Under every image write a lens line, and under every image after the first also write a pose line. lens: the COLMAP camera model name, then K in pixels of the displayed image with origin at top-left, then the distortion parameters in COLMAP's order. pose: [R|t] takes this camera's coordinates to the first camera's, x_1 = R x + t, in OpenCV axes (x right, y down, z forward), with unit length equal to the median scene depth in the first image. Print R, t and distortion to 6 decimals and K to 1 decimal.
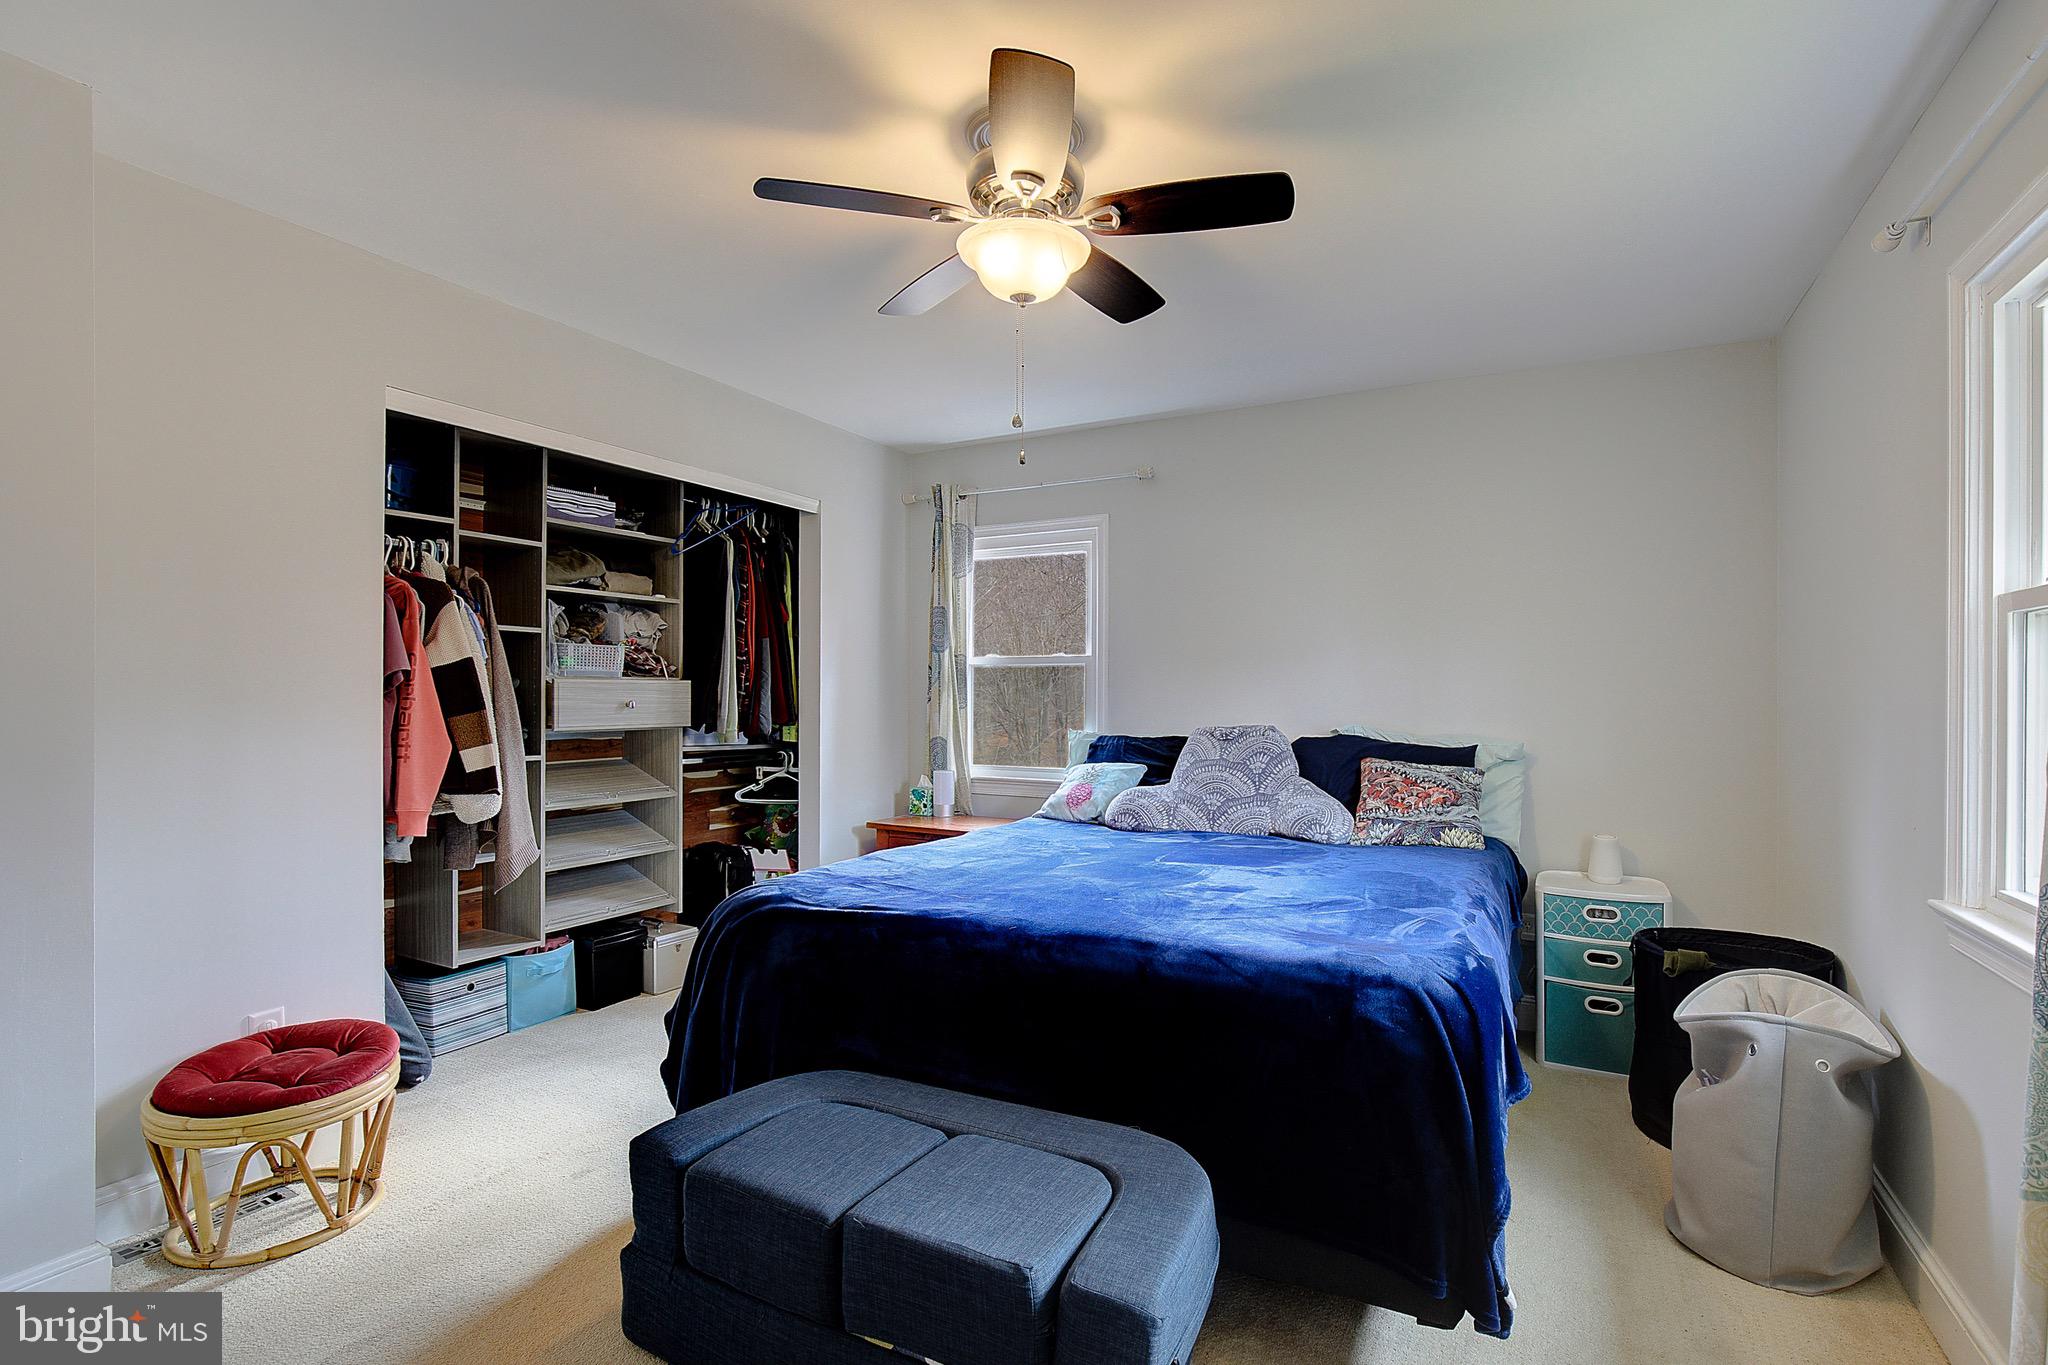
lens RADIAL K [[942.0, 0, 1023.9], [0, 942.0, 693.2], [0, 0, 1]] dist [-0.000652, 0.000903]
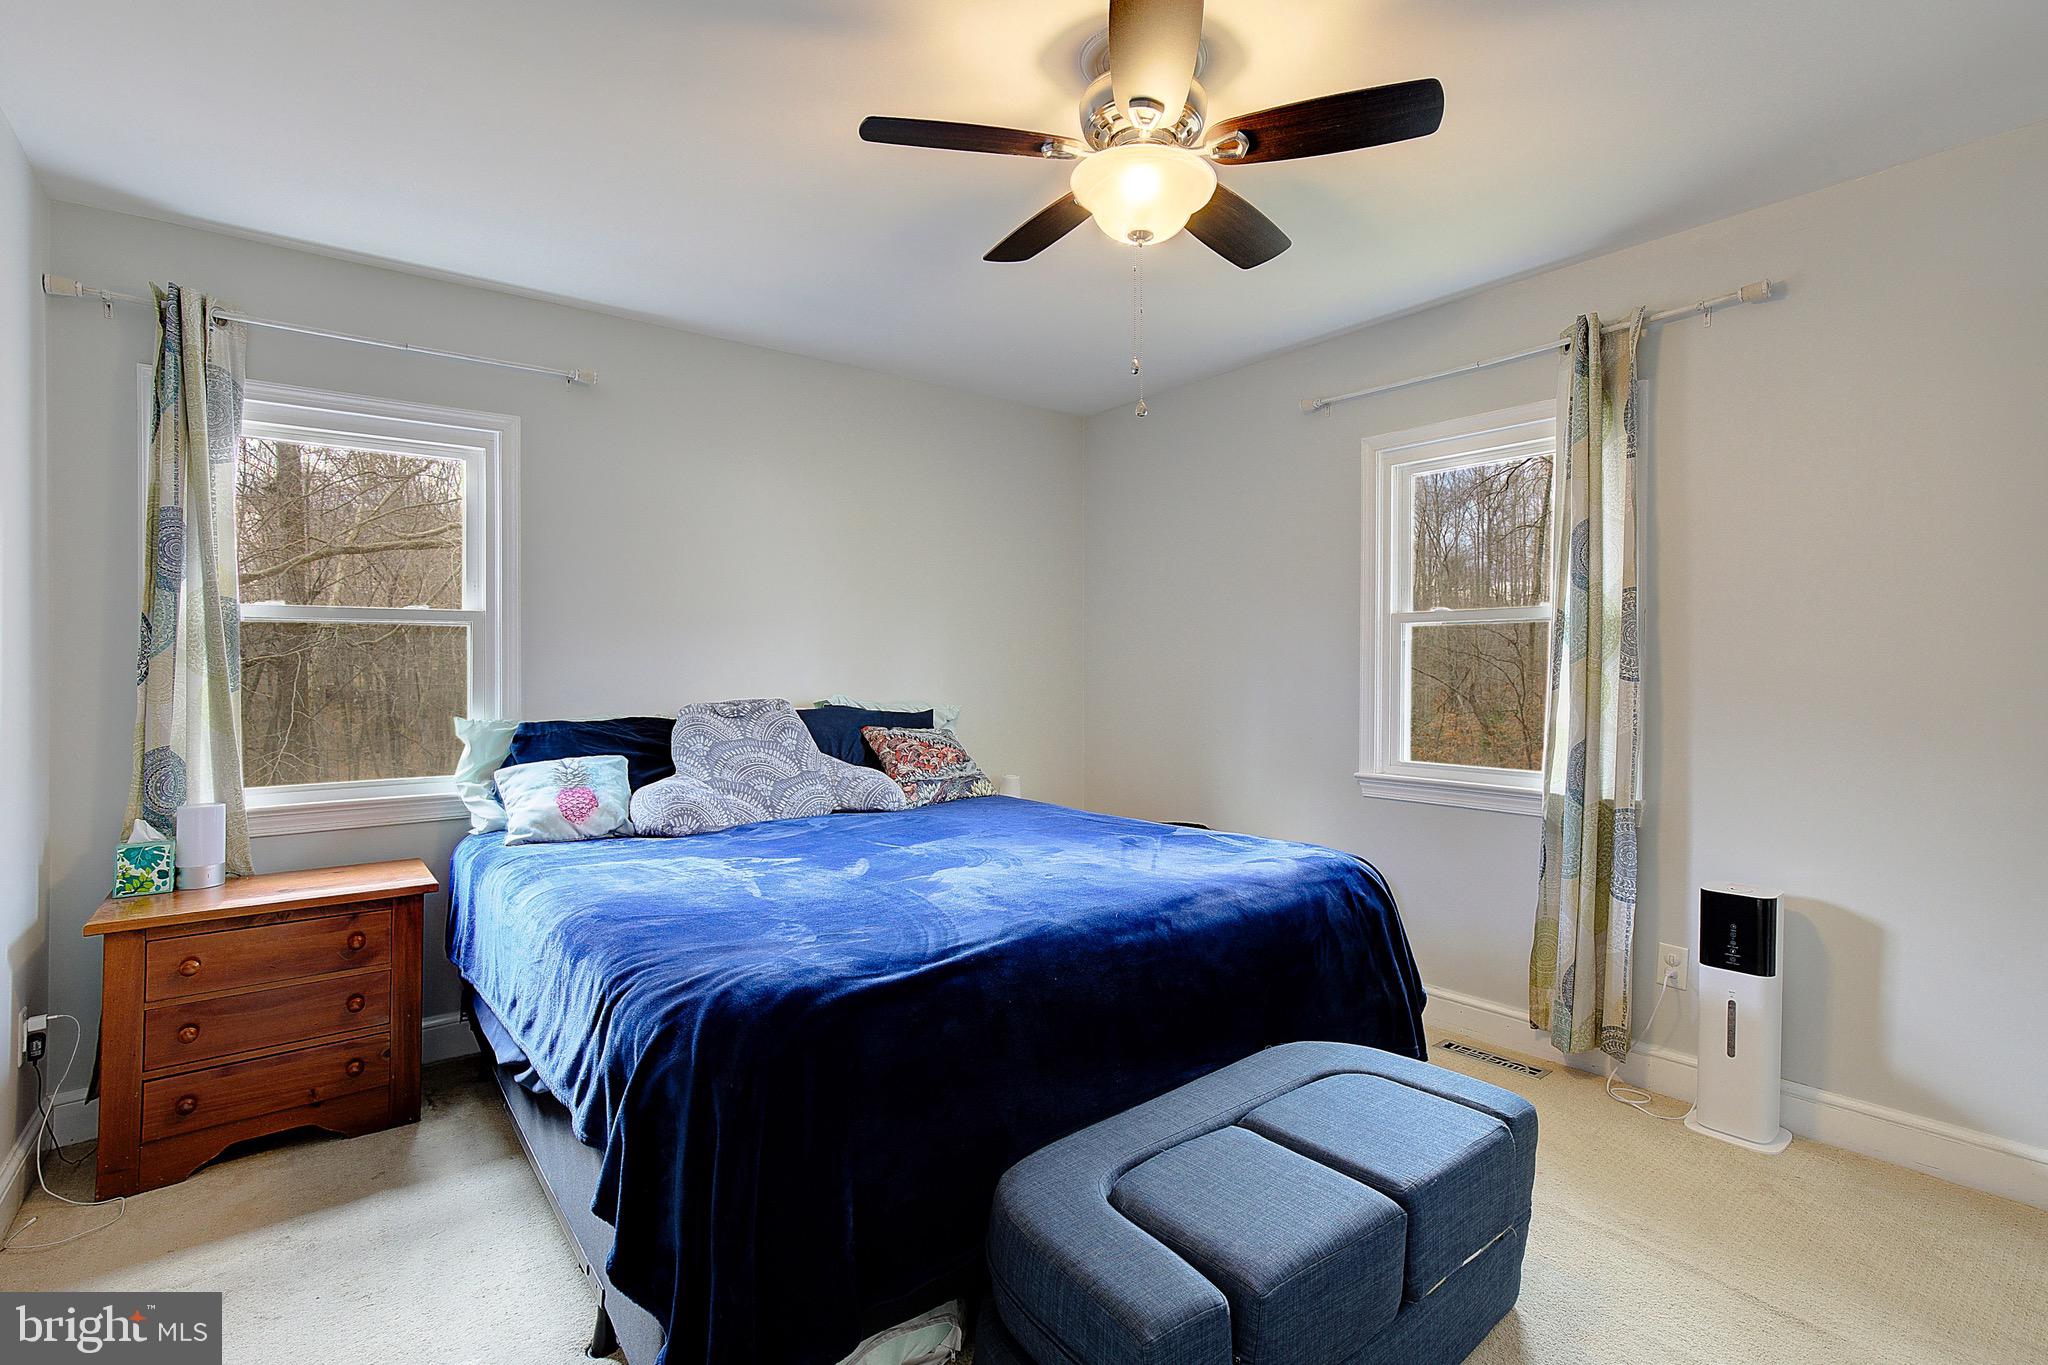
lens RADIAL K [[988.6, 0, 1026.8], [0, 988.6, 668.5], [0, 0, 1]] dist [-0.004925, -0.000155]
pose [[0.390695, -0.001483, 0.920519, -0.498887], [0.007506, 0.999971, -0.001575, 0.007617], [-0.920490, 0.007525, 0.390694, 0.377014]]
